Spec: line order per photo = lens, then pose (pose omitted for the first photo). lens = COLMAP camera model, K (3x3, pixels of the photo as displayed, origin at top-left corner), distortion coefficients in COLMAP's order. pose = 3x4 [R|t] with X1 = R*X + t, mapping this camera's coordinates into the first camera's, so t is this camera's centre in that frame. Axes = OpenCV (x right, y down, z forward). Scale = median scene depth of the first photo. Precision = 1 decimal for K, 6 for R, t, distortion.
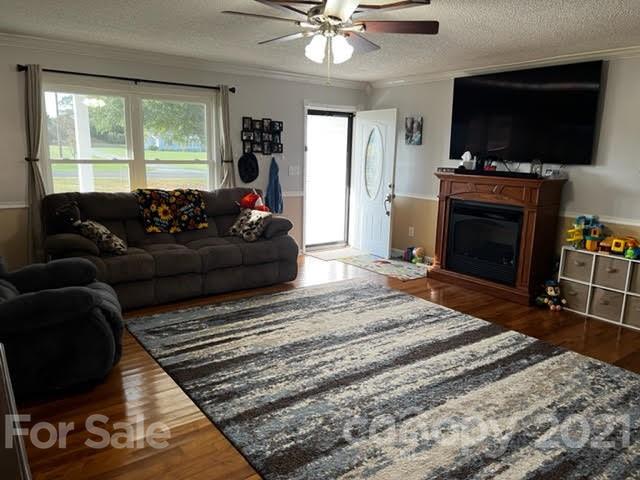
lens RADIAL K [[480.0, 0, 318.2], [0, 480.0, 240.7], [0, 0, 1]] dist [0.041402, -0.047469]
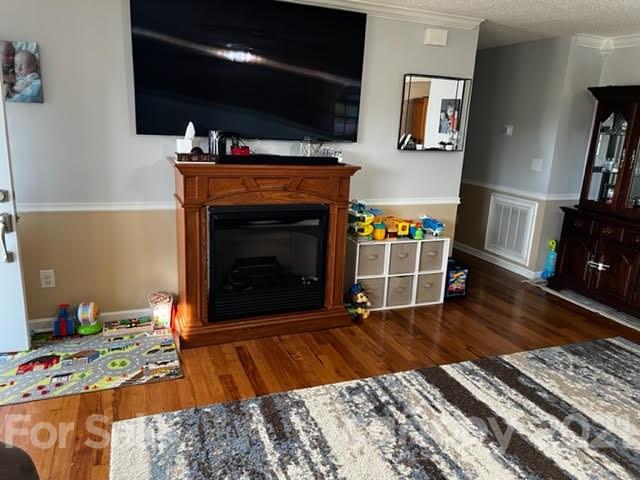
lens RADIAL K [[480.0, 0, 321.3], [0, 480.0, 239.4], [0, 0, 1]] dist [0.041402, -0.047469]
pose [[0.238492, -0.248349, 0.938853, -0.303310], [0.137642, 0.965634, 0.220468, -0.195103], [-0.961341, 0.076646, 0.264479, 0.883326]]
